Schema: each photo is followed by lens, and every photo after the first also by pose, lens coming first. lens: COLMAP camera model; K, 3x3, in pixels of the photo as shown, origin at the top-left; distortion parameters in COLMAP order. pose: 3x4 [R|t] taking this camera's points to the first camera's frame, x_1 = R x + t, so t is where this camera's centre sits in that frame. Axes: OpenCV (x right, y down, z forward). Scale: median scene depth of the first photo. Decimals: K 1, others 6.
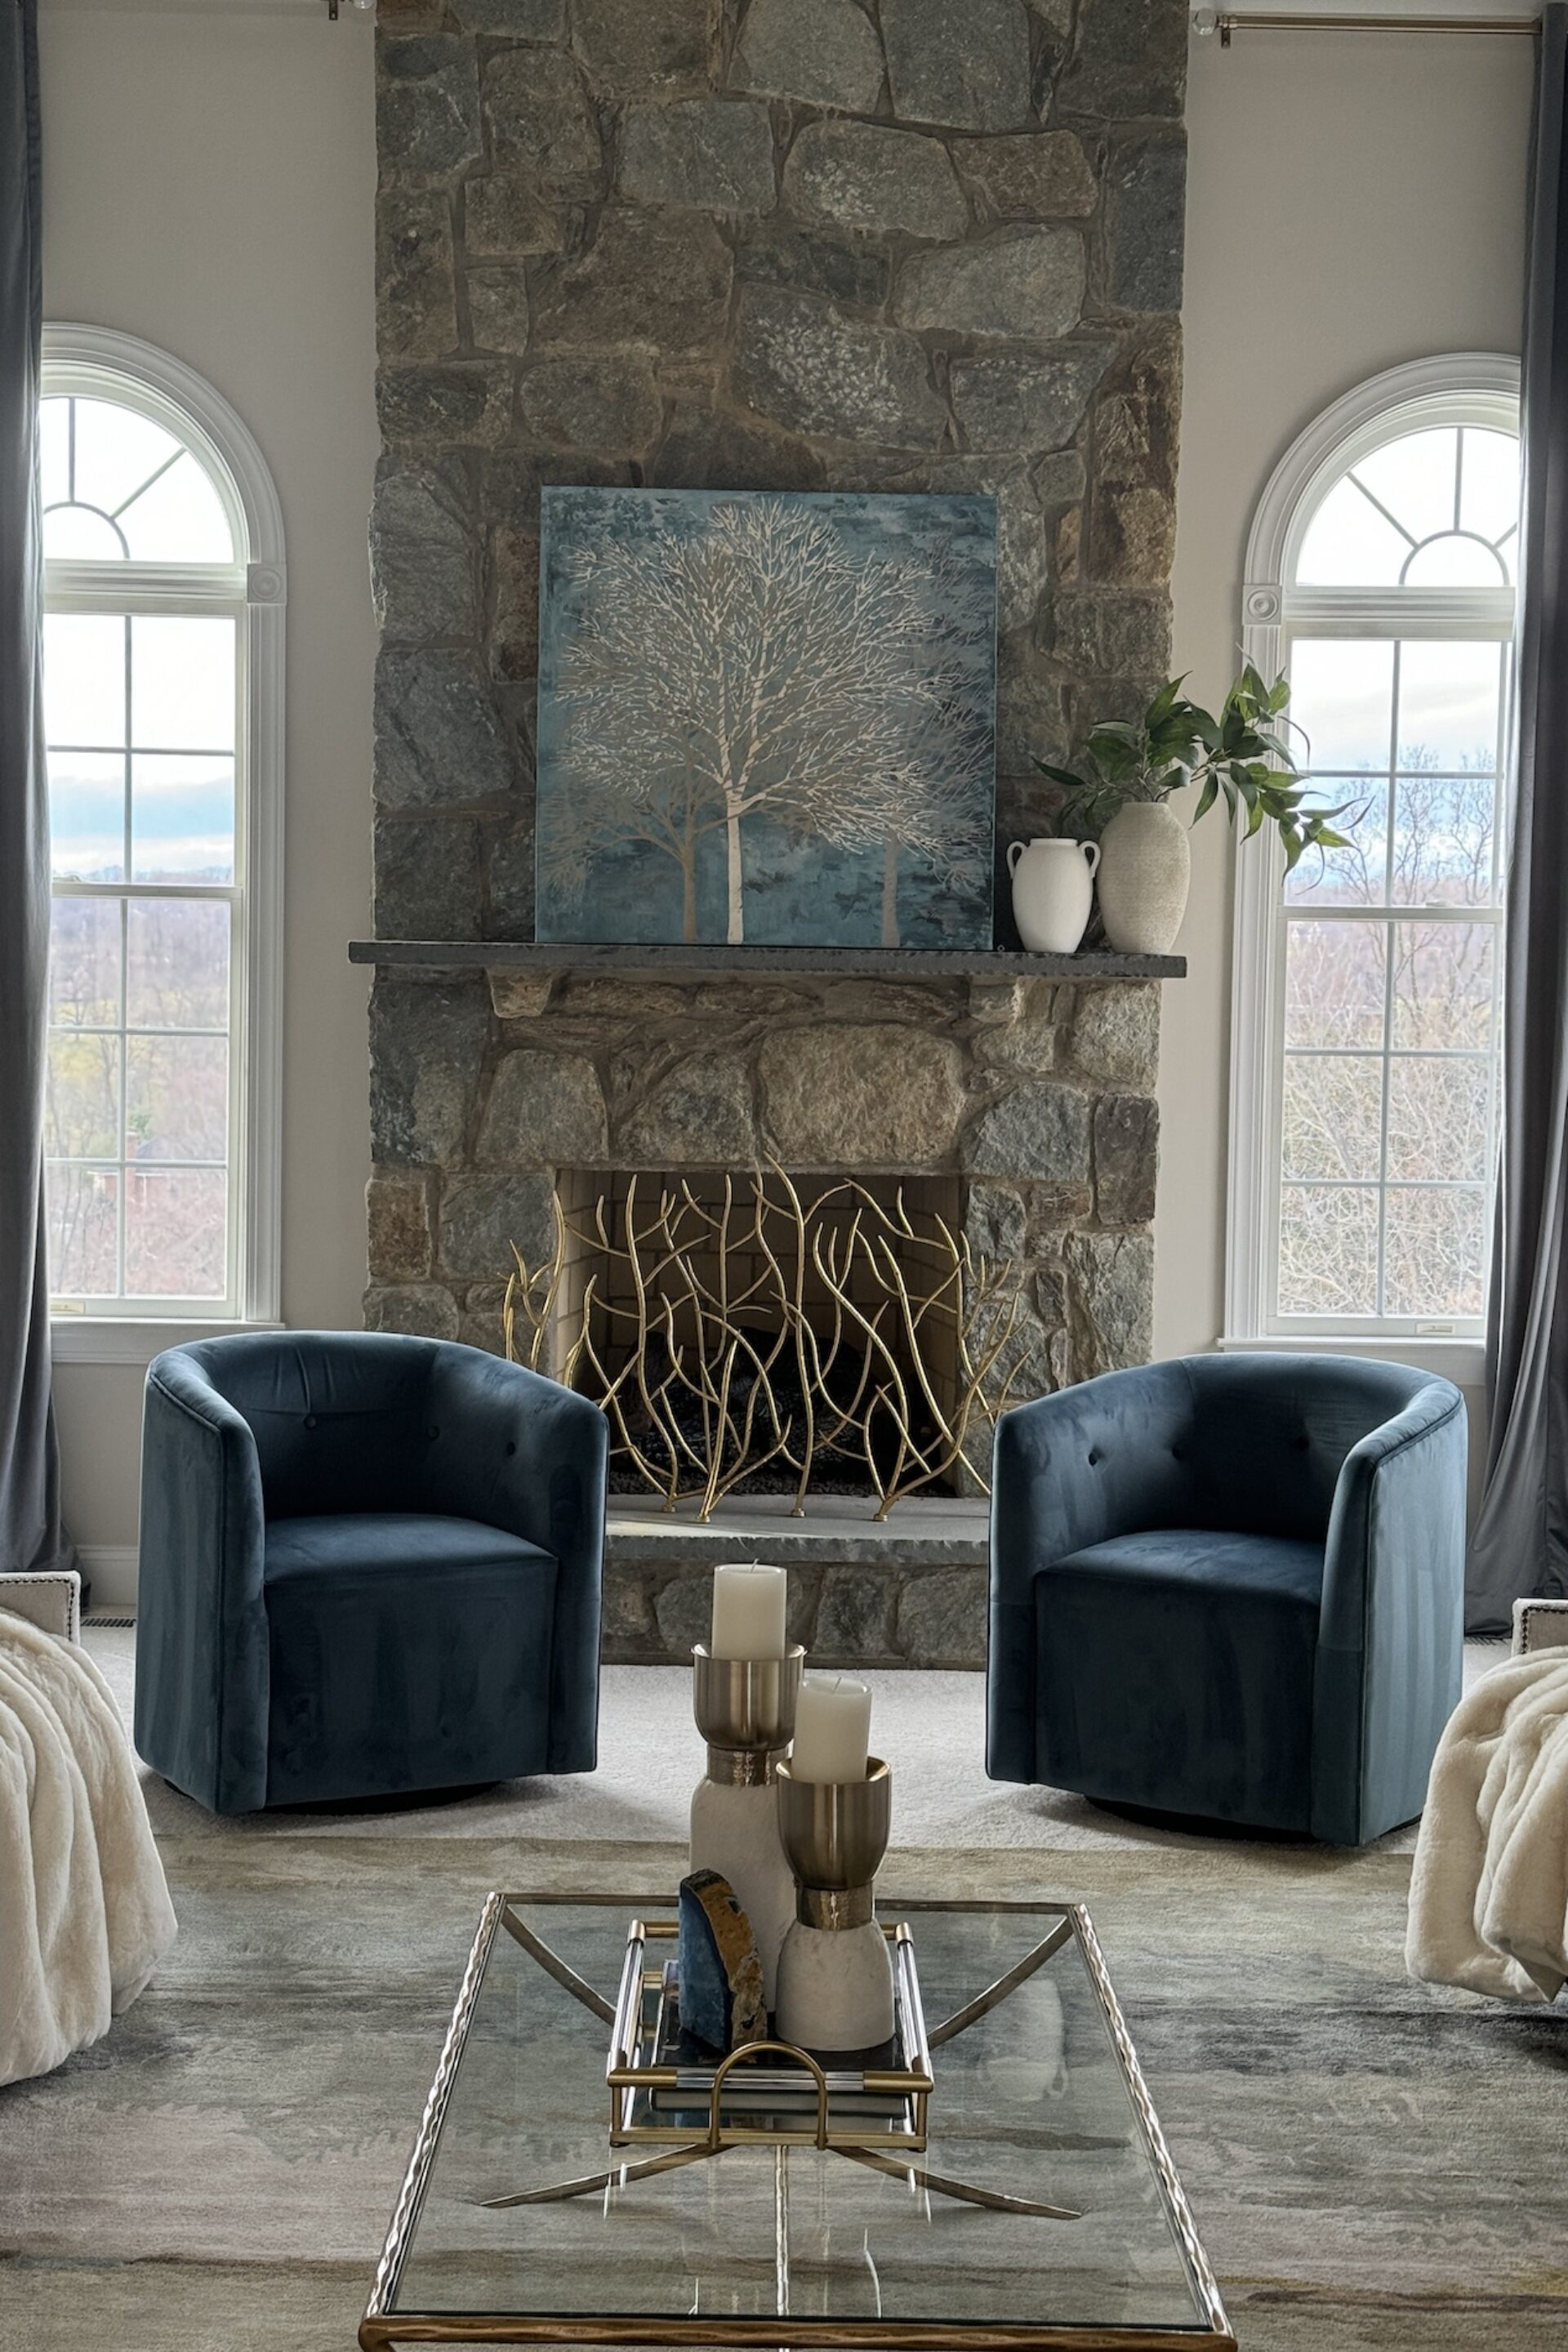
lens RADIAL K [[3294.9, 0, 784.0], [0, 3294.9, 1176.0], [0, 0, 1]] dist [0.113818, -0.003773]
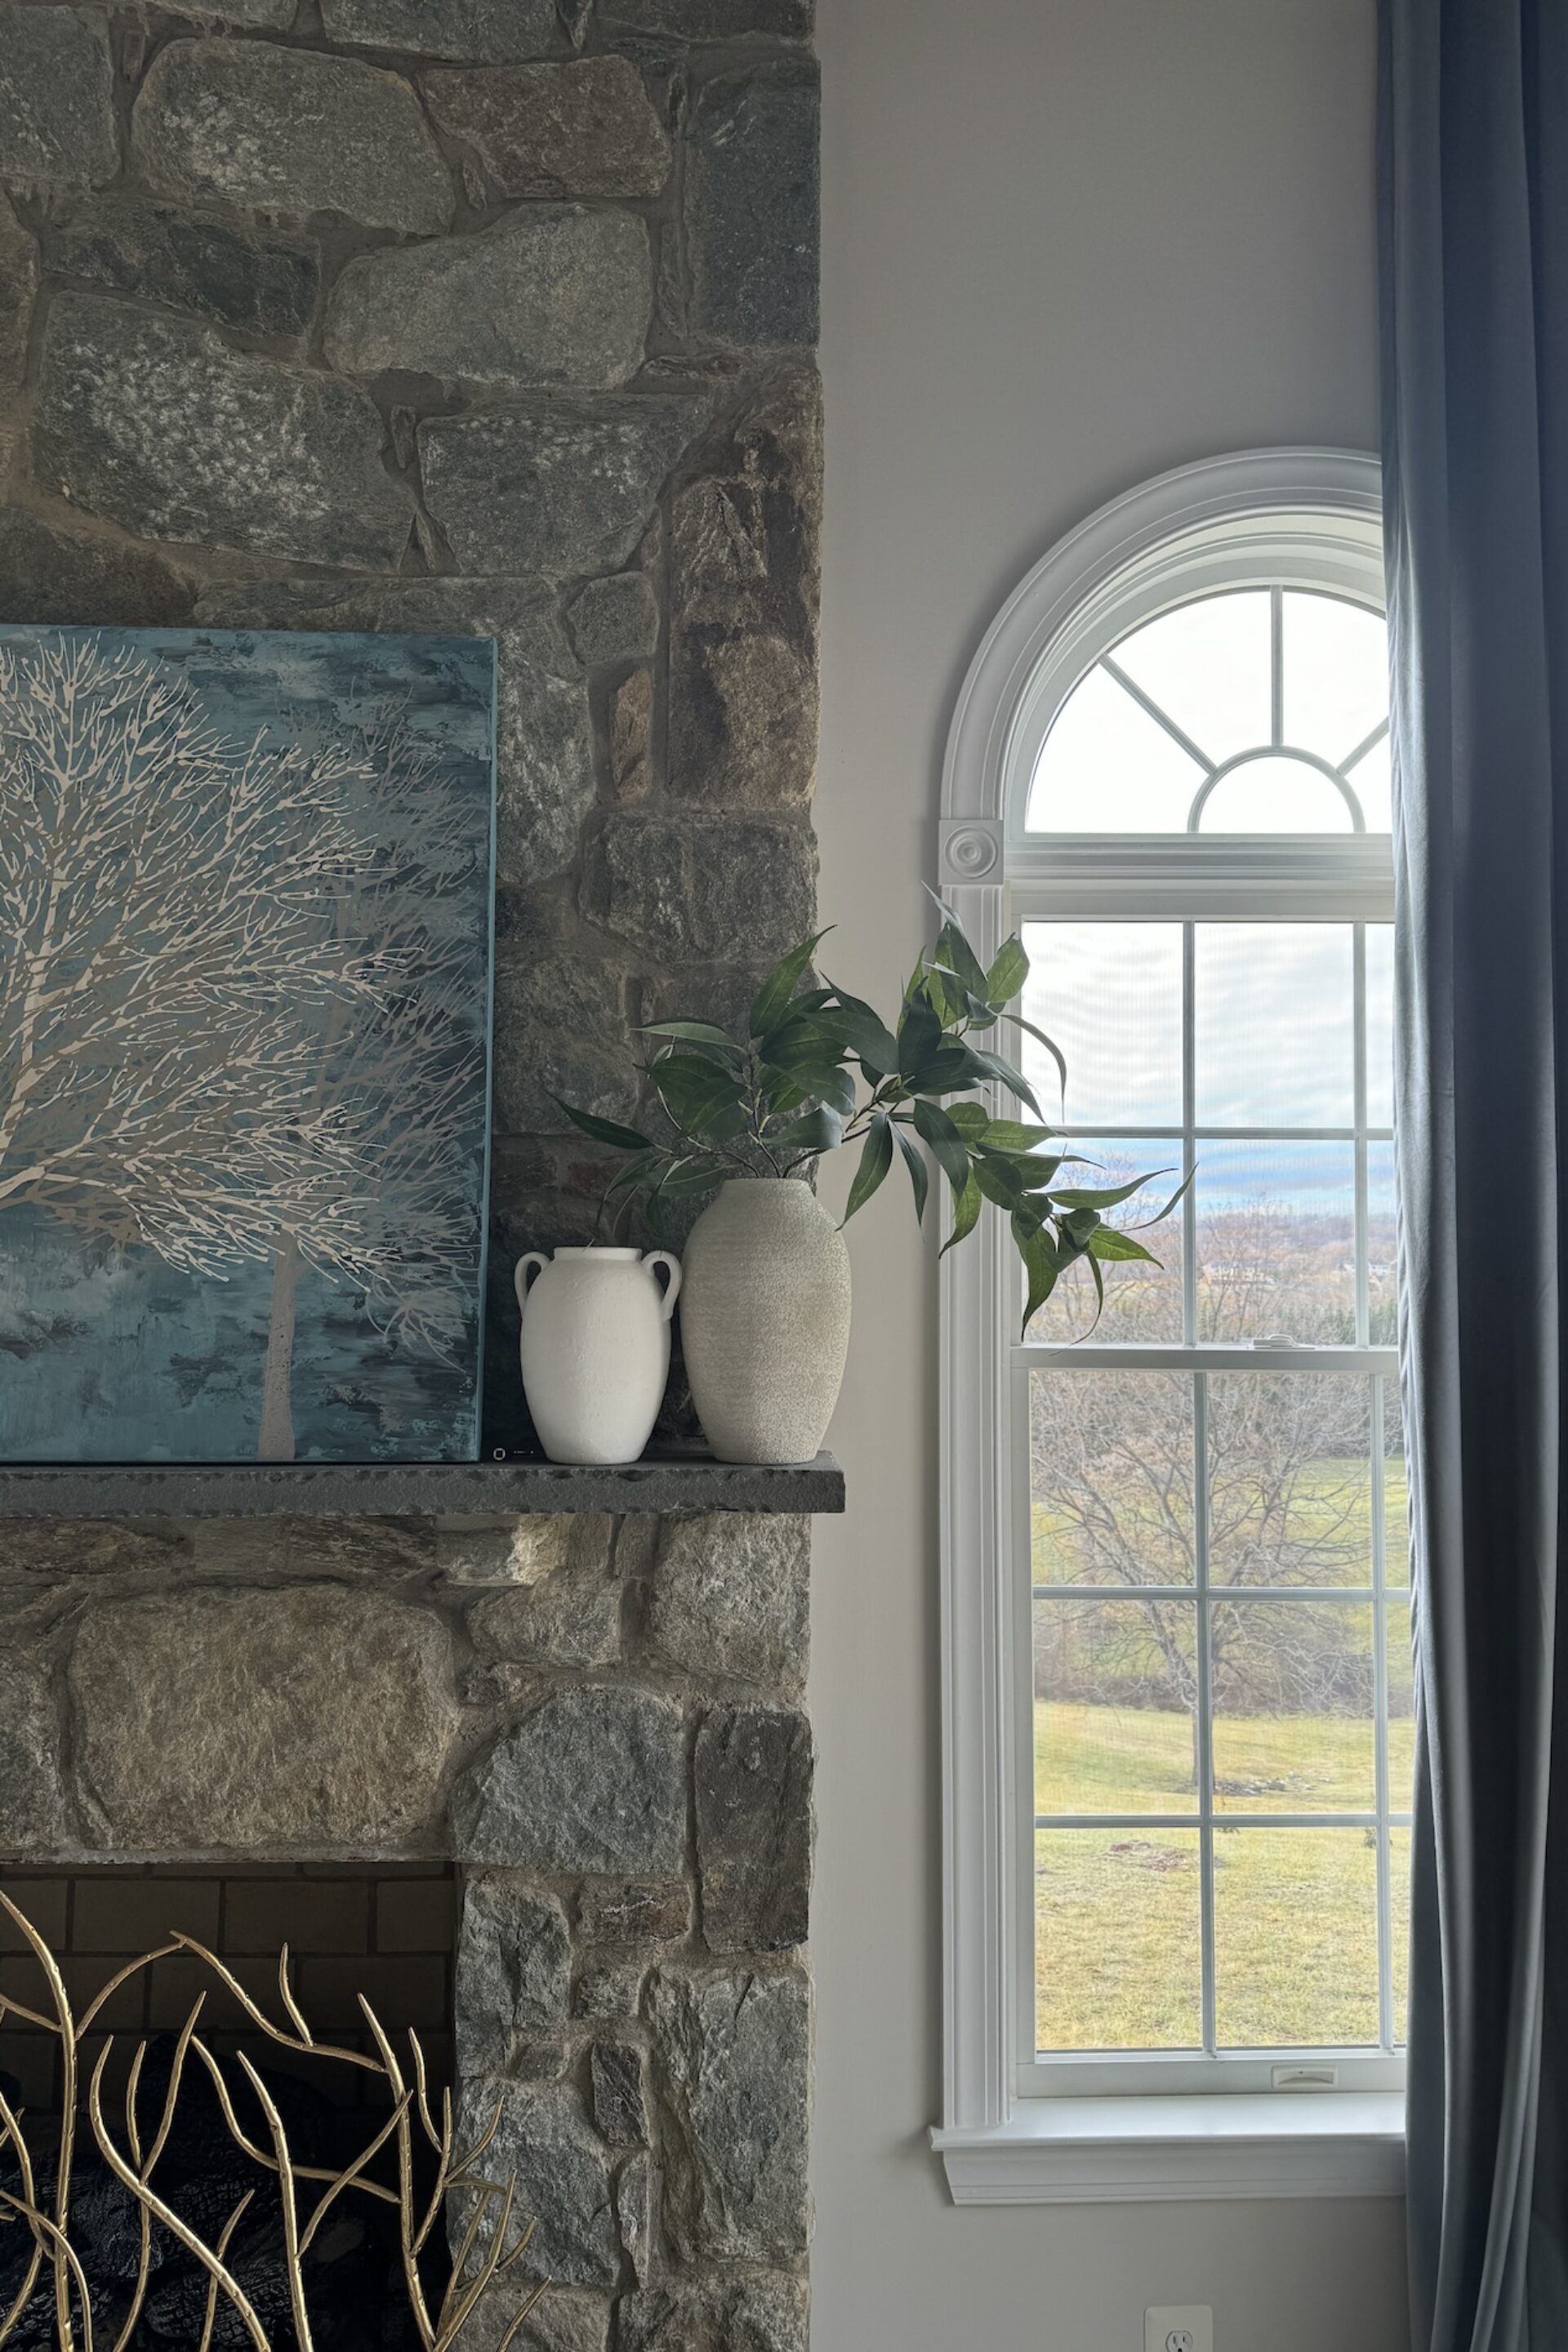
lens RADIAL K [[1739.6, 0, 784.0], [0, 1739.6, 1176.0], [0, 0, 1]] dist [0.109667, -0.181622]
pose [[0.999549, -0.009783, 0.028395, 0.103294], [0.013111, 0.992746, -0.119510, -0.078663], [-0.027020, 0.119828, 0.992427, 0.710762]]
